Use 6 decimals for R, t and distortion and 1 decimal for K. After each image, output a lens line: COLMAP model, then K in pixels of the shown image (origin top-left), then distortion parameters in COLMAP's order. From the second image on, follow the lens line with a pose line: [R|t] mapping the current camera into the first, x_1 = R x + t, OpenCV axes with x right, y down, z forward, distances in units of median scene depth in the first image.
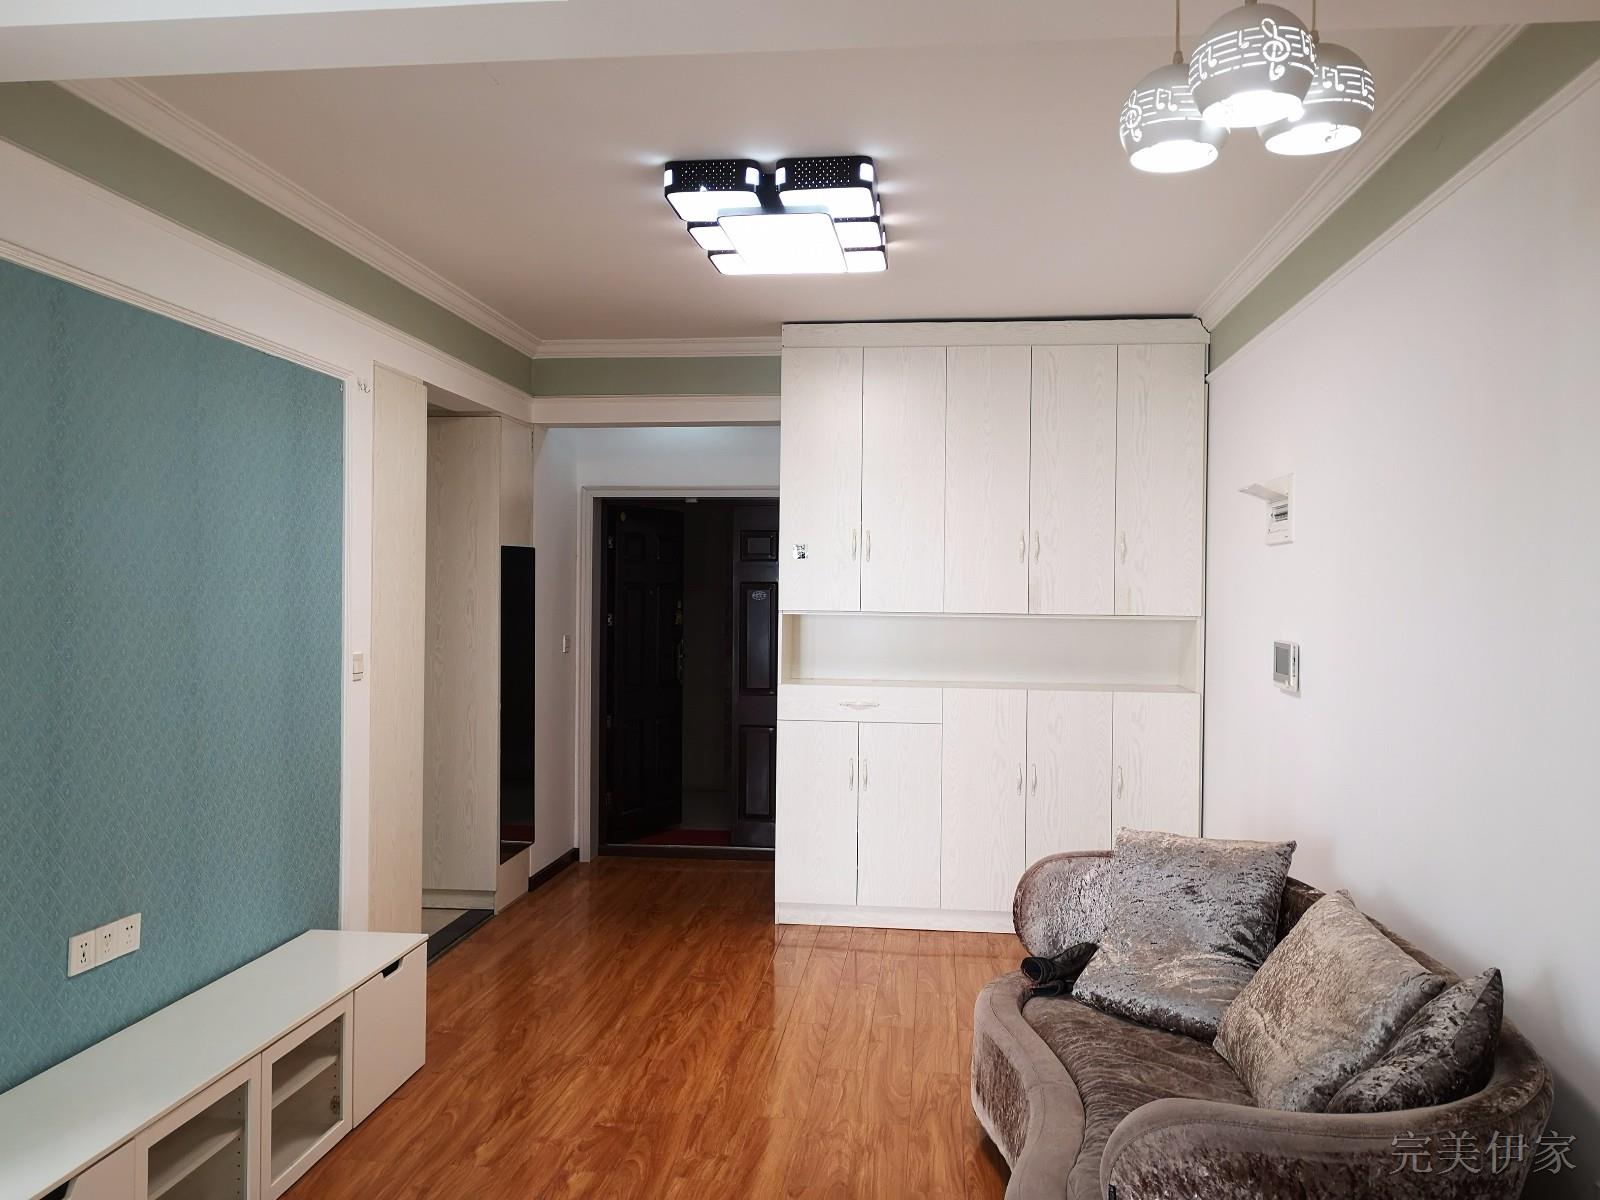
lens RADIAL K [[1285.8, 0, 800.0], [0, 1285.8, 600.0], [0, 0, 1]] dist [0.003541, -0.006700]
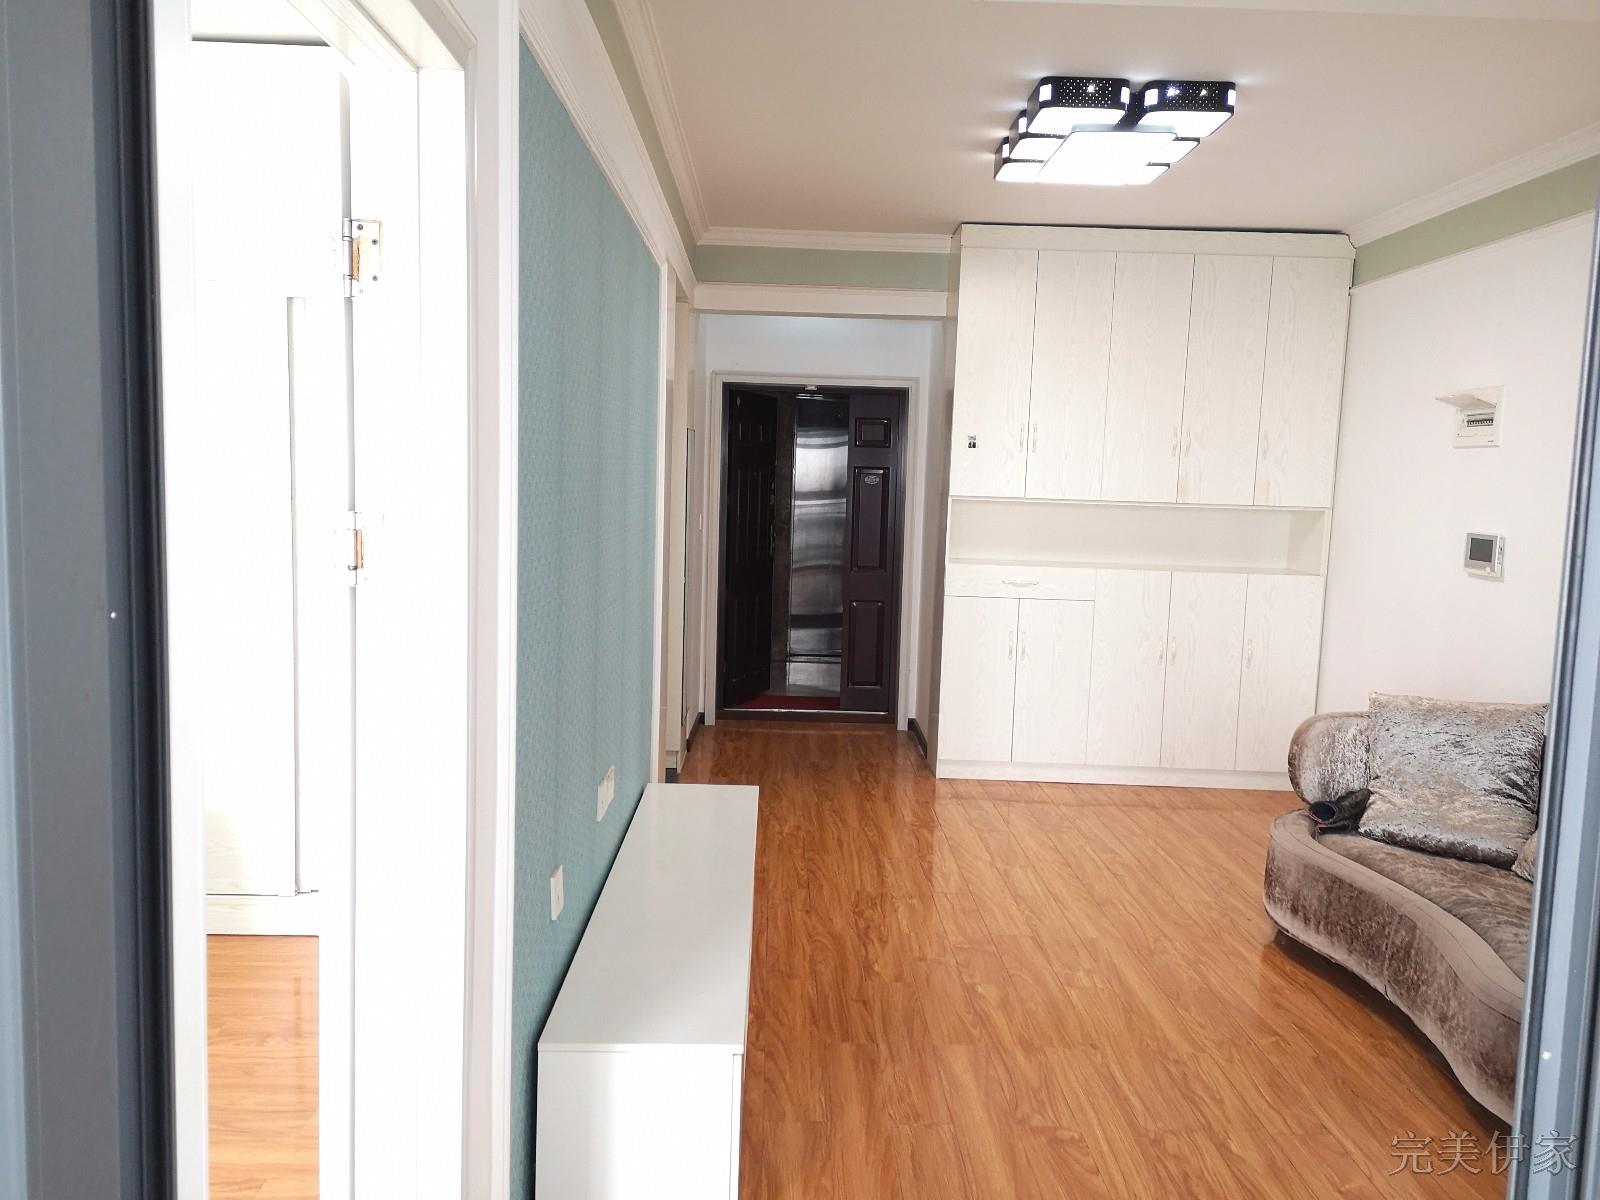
lens RADIAL K [[1247.2, 0, 800.0], [0, 1247.2, 600.0], [0, 0, 1]] dist [0.111043, -0.140270]
pose [[0.991394, 0.010152, 0.130521, -0.434758], [-0.022697, 0.995219, 0.094992, -0.002697], [-0.128932, -0.097137, 0.986884, -0.057092]]
